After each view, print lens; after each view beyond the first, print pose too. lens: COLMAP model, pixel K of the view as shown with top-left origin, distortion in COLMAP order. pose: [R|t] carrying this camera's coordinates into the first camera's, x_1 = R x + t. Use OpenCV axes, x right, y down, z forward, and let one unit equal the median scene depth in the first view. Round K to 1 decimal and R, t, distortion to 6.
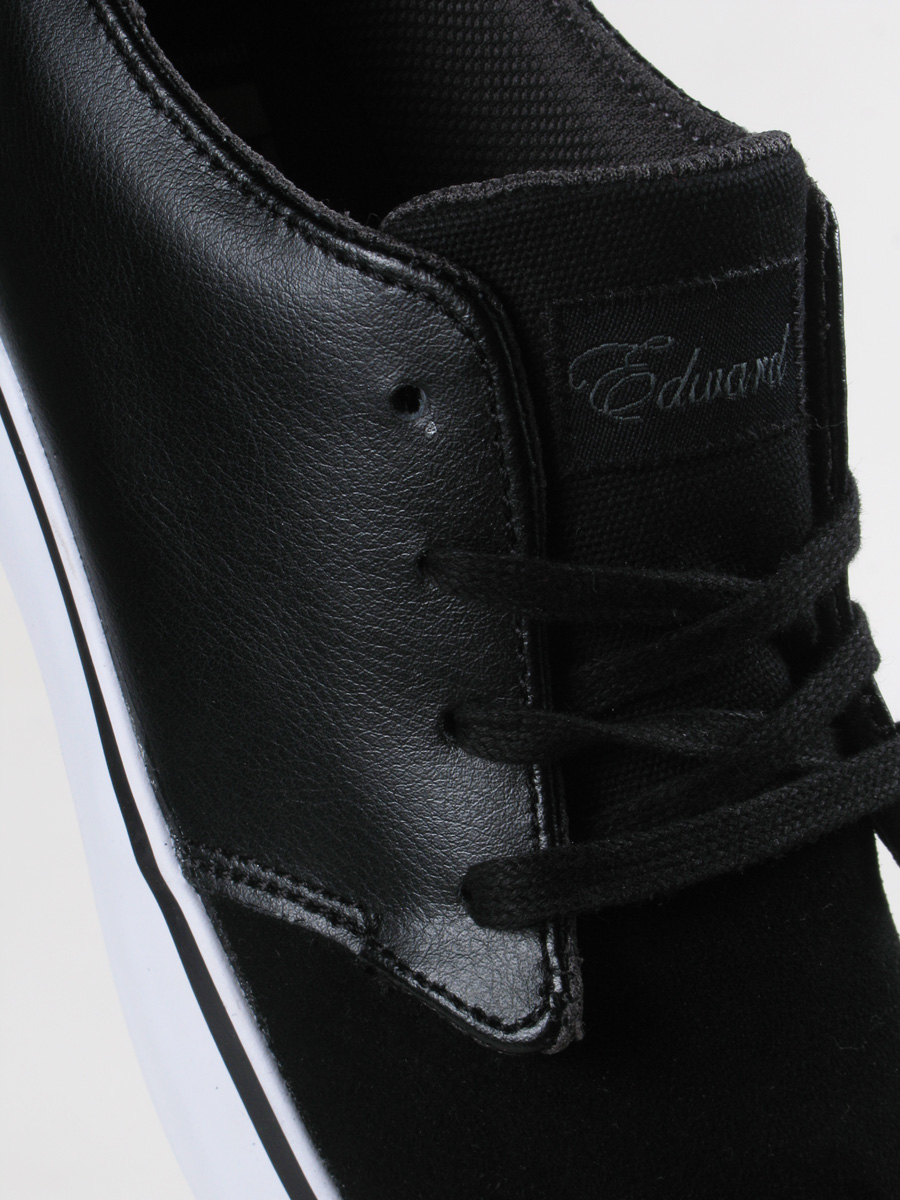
lens RADIAL K [[2609.0, 0, 450.0], [0, 2609.0, 600.0], [0, 0, 1]] dist [0.001916, -0.000379]
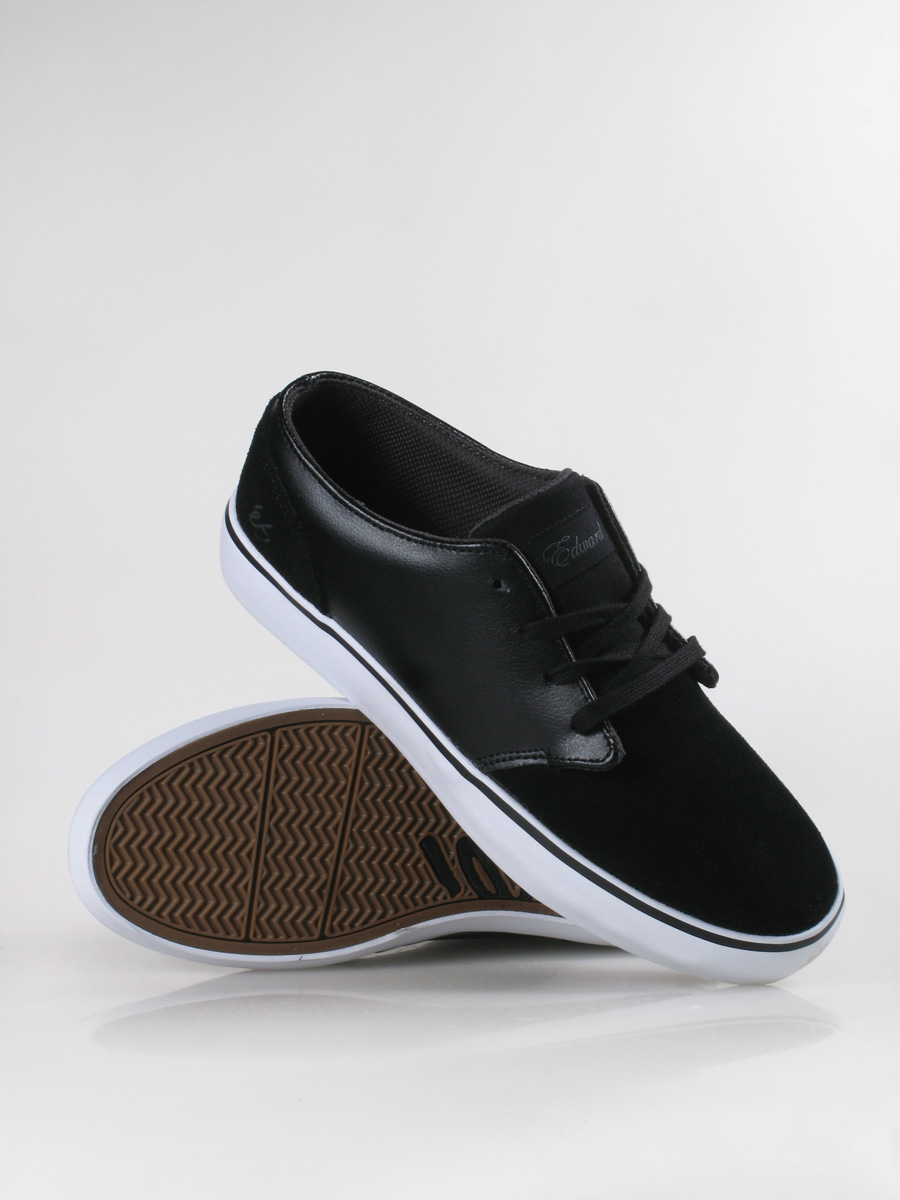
lens RADIAL K [[3225.8, 0, 450.0], [0, 3225.8, 600.0], [0, 0, 1]] dist [-0.071861, -0.062150]
pose [[0.927223, -0.359402, 0.105293, -0.471973], [0.372301, 0.915060, -0.155104, 0.508253], [-0.040605, 0.183017, 0.982271, -2.737539]]
